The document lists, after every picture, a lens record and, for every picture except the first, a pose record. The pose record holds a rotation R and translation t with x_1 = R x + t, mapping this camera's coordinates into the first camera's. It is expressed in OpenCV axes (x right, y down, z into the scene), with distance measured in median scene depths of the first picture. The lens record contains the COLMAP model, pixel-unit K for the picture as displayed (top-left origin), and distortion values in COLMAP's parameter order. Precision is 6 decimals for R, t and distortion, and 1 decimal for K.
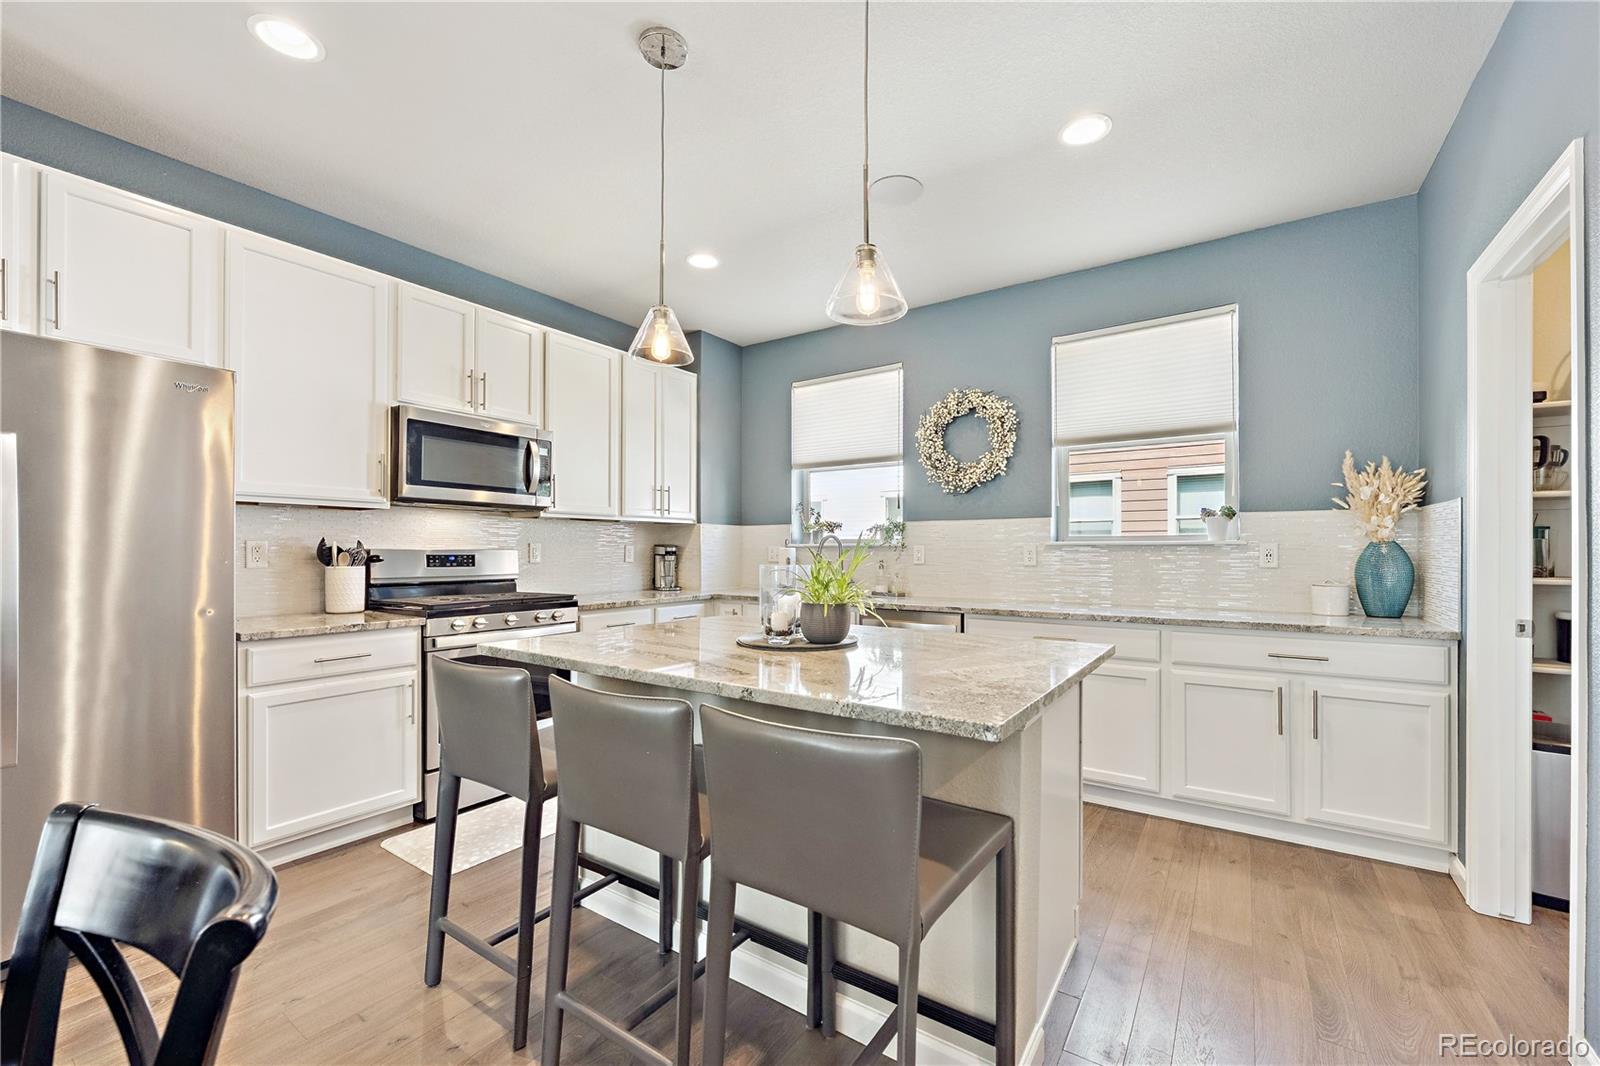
lens RADIAL K [[645.1, 0, 806.3], [0, 645.1, 545.7], [0, 0, 1]] dist [-0.002616, -0.000160]
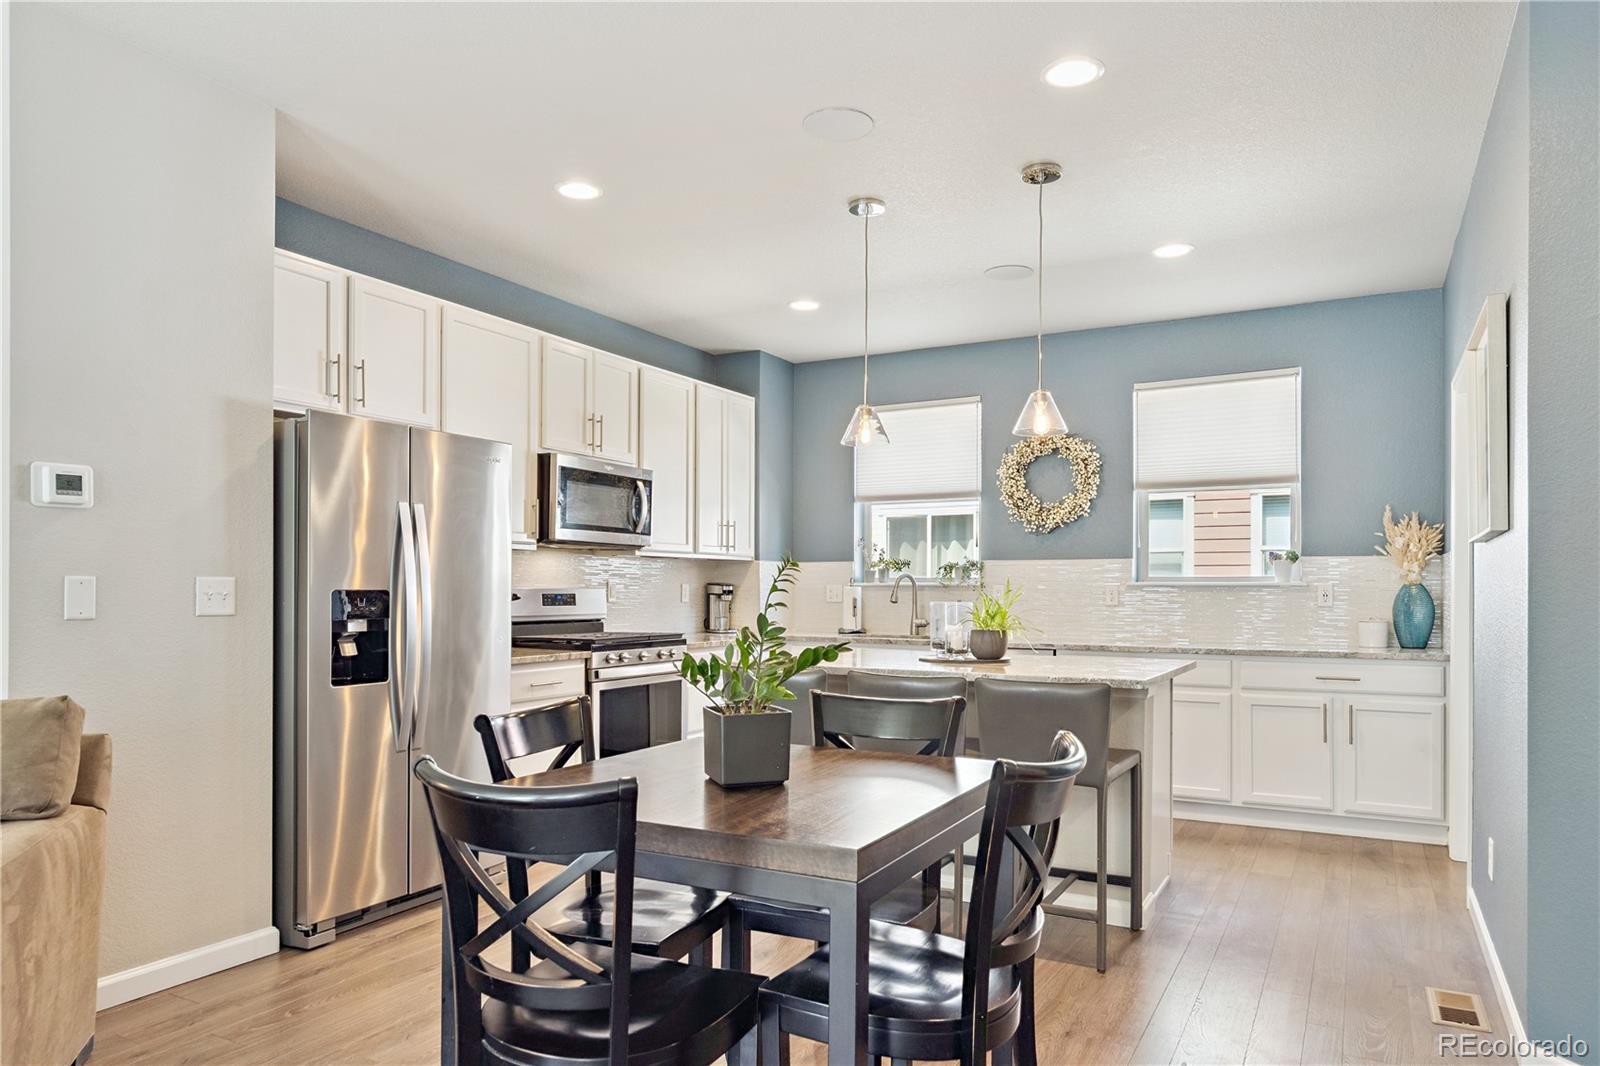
lens RADIAL K [[1022.2, 0, 808.1], [0, 1022.2, 580.1], [0, 0, 1]] dist [0.002923, -0.001865]
pose [[0.995366, 0.003090, 0.096104, -0.315397], [-0.002988, 0.999995, -0.001211, -0.006415], [-0.096107, 0.000918, 0.995371, -0.619601]]
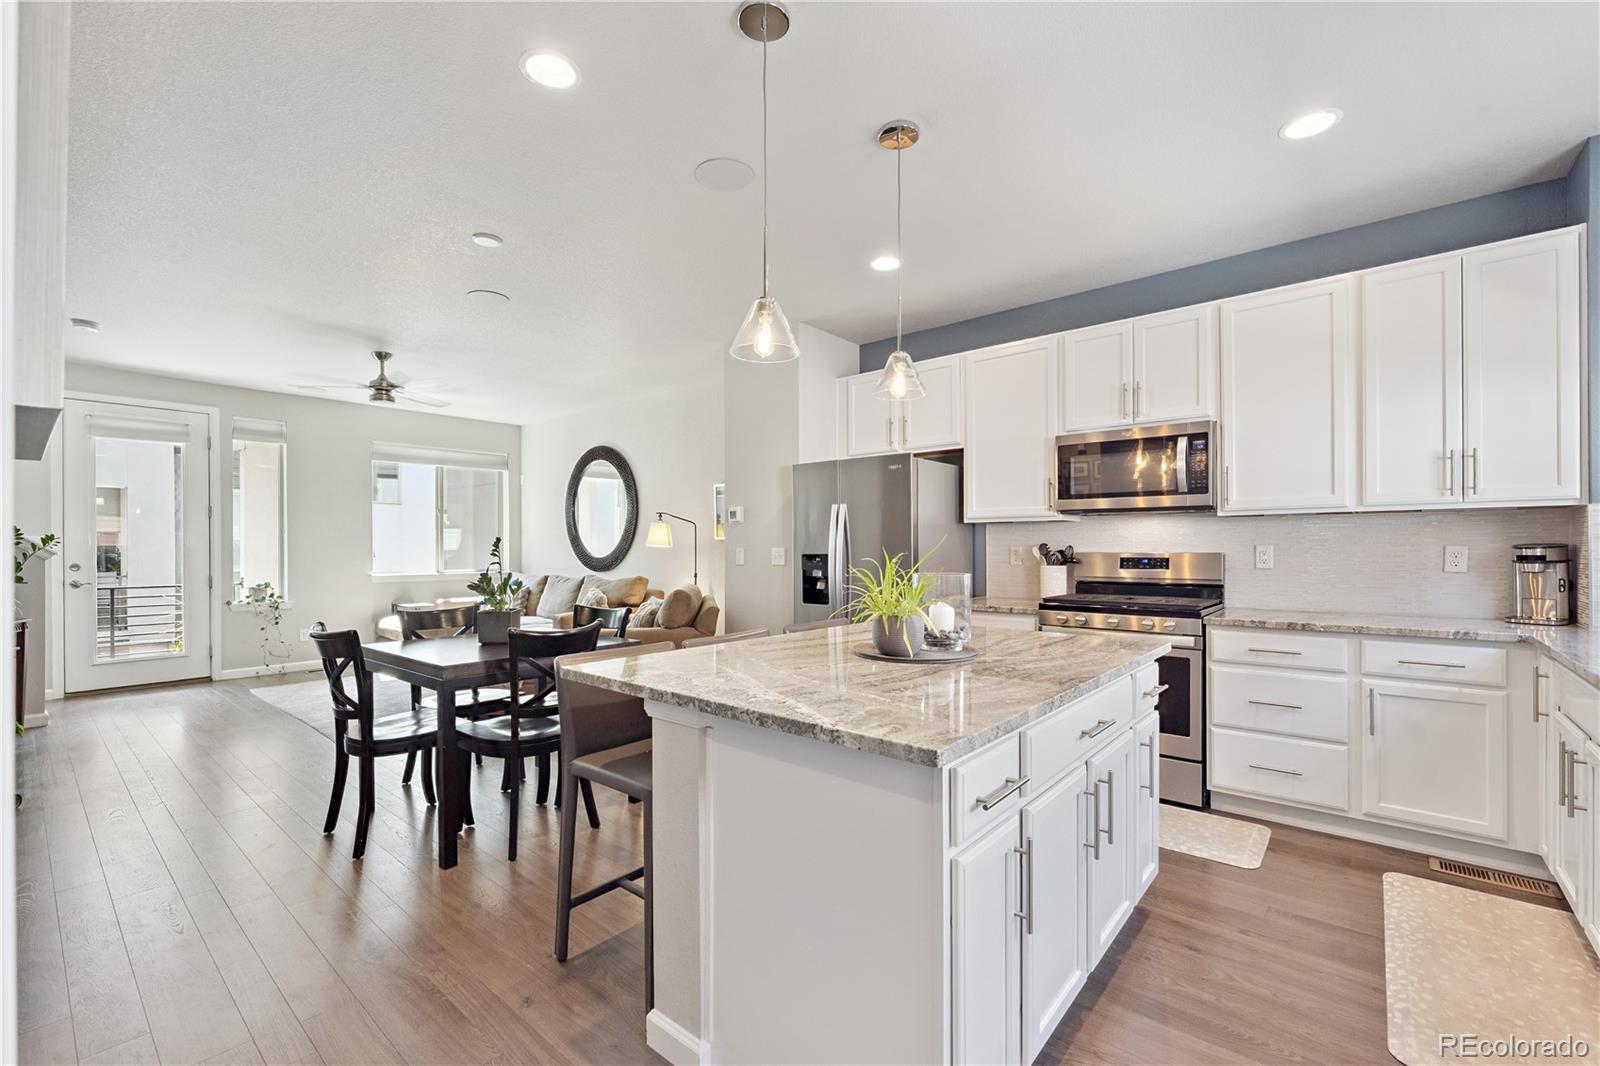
lens RADIAL K [[674.7, 0, 805.3], [0, 674.7, 549.5], [0, 0, 1]] dist [-0.001167, -0.000560]
pose [[-0.104079, 0.000433, -0.994569, 0.606586], [0.009854, 0.999951, -0.000596, -0.004194], [0.994520, -0.009862, -0.104078, 0.559075]]
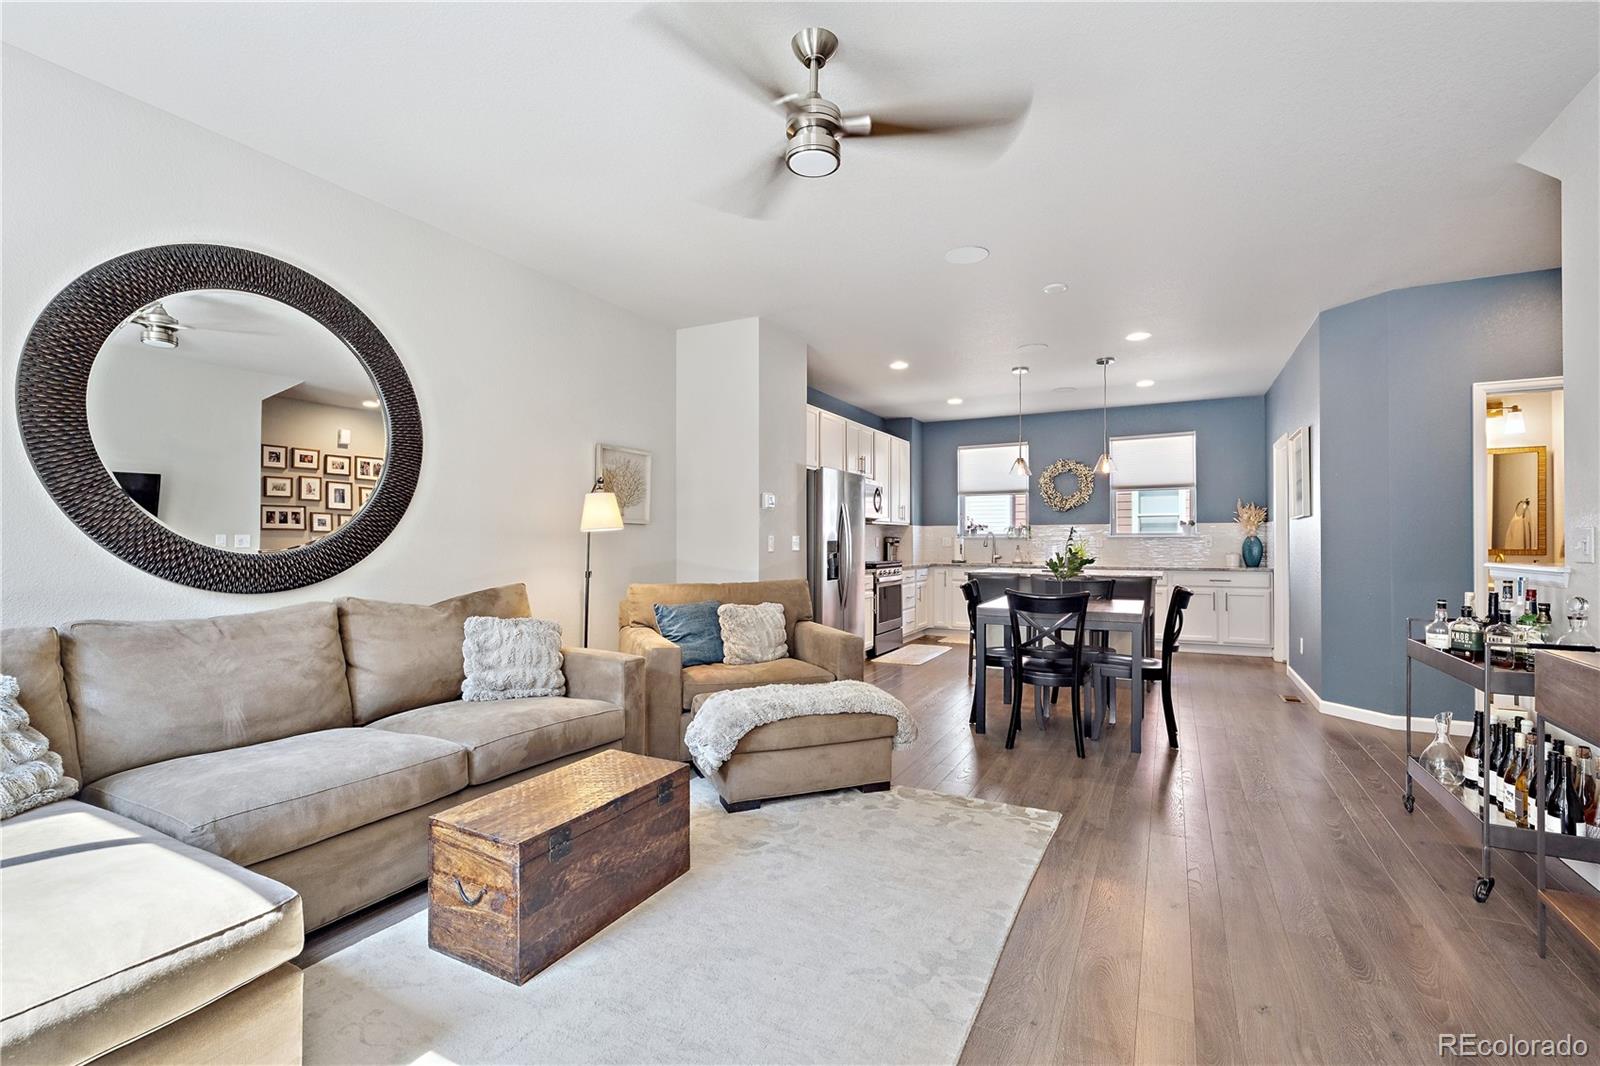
lens RADIAL K [[703.2, 0, 800.0], [0, 703.2, 533.0], [0, 0, 1]] dist [-0.002525, 0.000119]
pose [[0.993993, -0.000797, 0.109445, -0.926081], [0.001133, 0.999995, -0.003010, -0.010183], [-0.109442, 0.003116, 0.993988, -1.227276]]
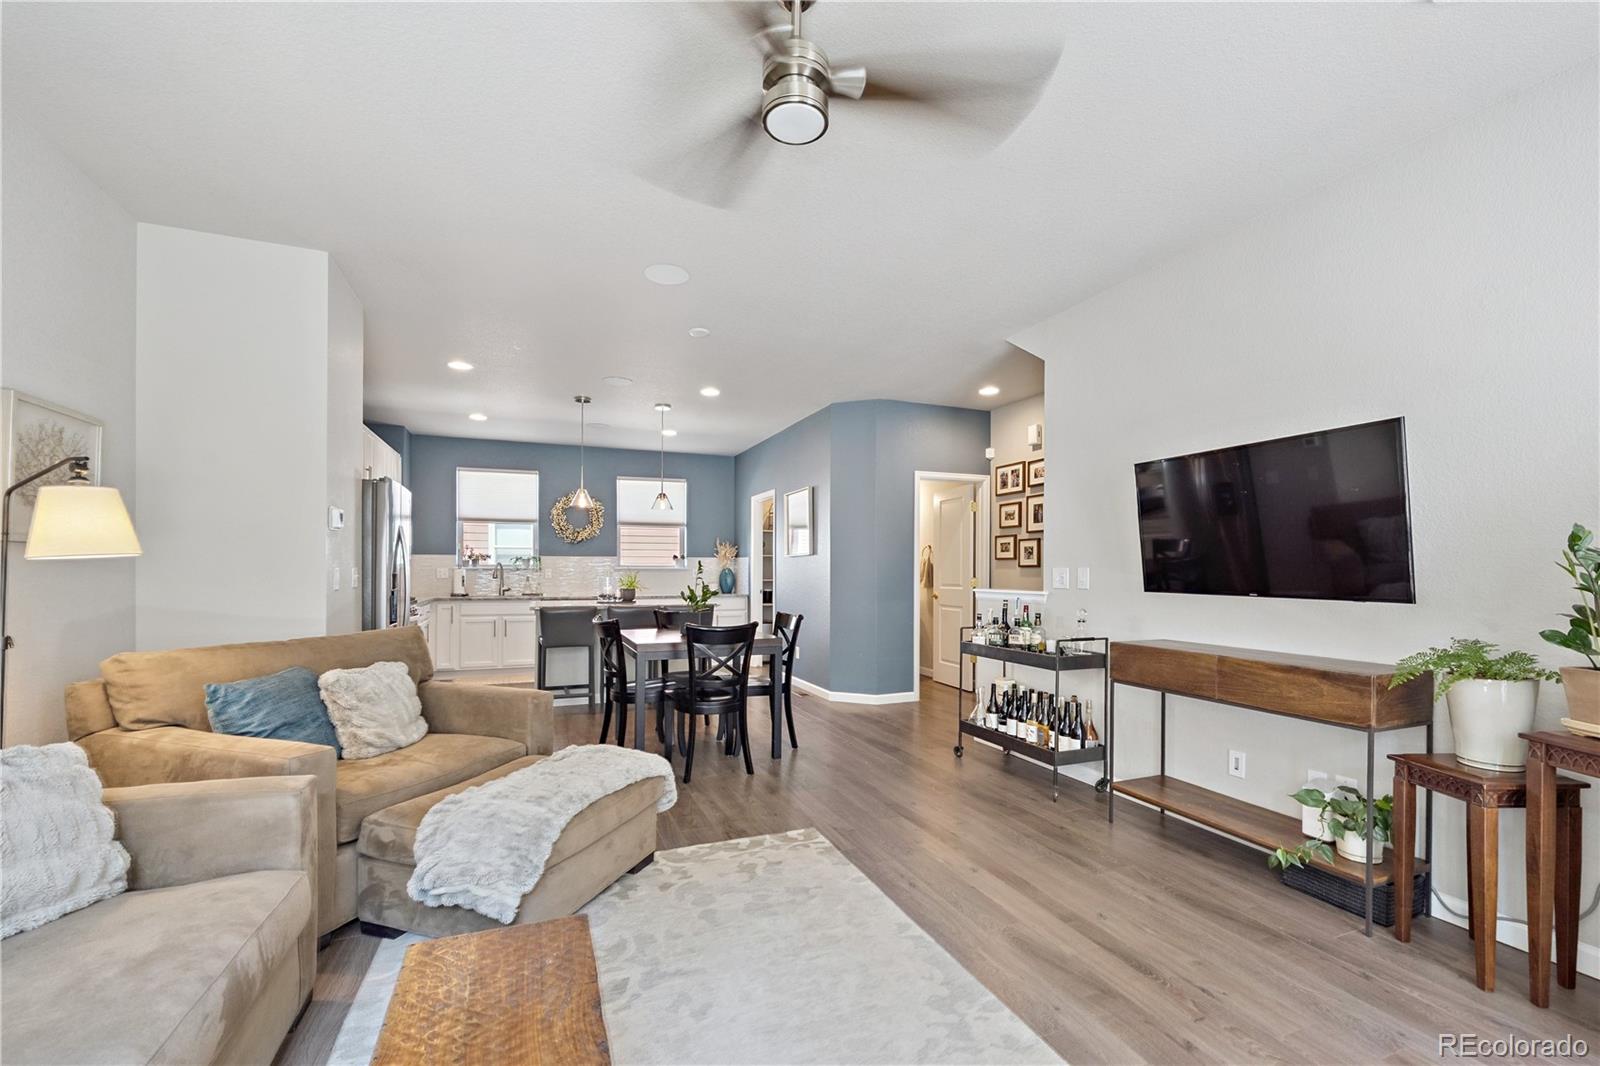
lens RADIAL K [[661.5, 0, 799.8], [0, 661.5, 565.2], [0, 0, 1]] dist [-0.000916, 0.000232]
pose [[0.555873, 0.006069, 0.831245, -1.266811], [-0.008309, 0.999964, -0.001745, -0.016538], [-0.831225, -0.005937, 0.555904, -0.867295]]
